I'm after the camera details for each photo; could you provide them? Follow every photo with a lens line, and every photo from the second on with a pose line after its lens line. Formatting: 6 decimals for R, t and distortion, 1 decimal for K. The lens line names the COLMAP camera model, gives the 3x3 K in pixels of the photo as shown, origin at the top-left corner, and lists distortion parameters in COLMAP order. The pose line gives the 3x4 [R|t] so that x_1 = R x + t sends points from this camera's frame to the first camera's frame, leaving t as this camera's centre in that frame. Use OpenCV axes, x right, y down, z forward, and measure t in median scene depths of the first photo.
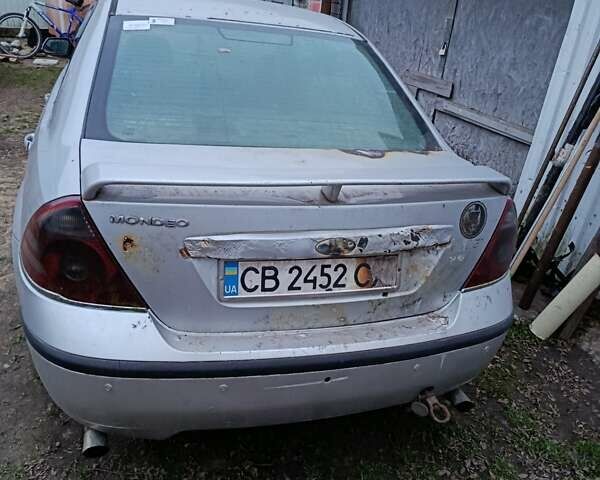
lens RADIAL K [[528.4, 0, 300.3], [0, 528.4, 240.5], [0, 0, 1]] dist [0.017913, 0.002533]
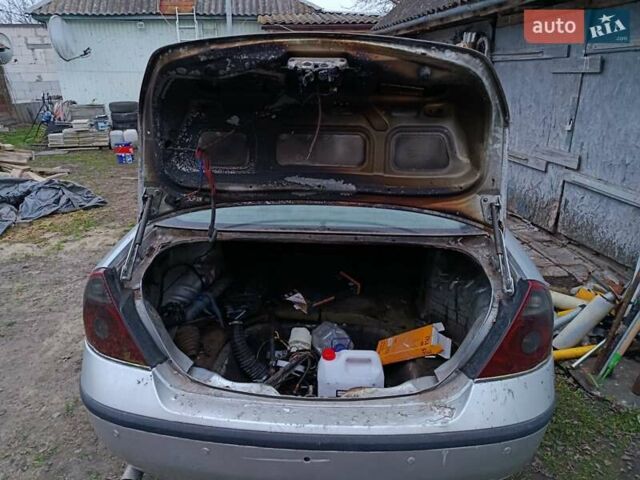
lens RADIAL K [[432.6, 0, 319.9], [0, 432.6, 240.2], [0, 0, 1]] dist [-0.003056, -0.002099]
pose [[0.939601, 0.013543, -0.342003, 0.108937], [-0.052169, 0.993208, -0.103997, -0.019717], [0.338272, 0.115558, 0.933926, 0.063639]]
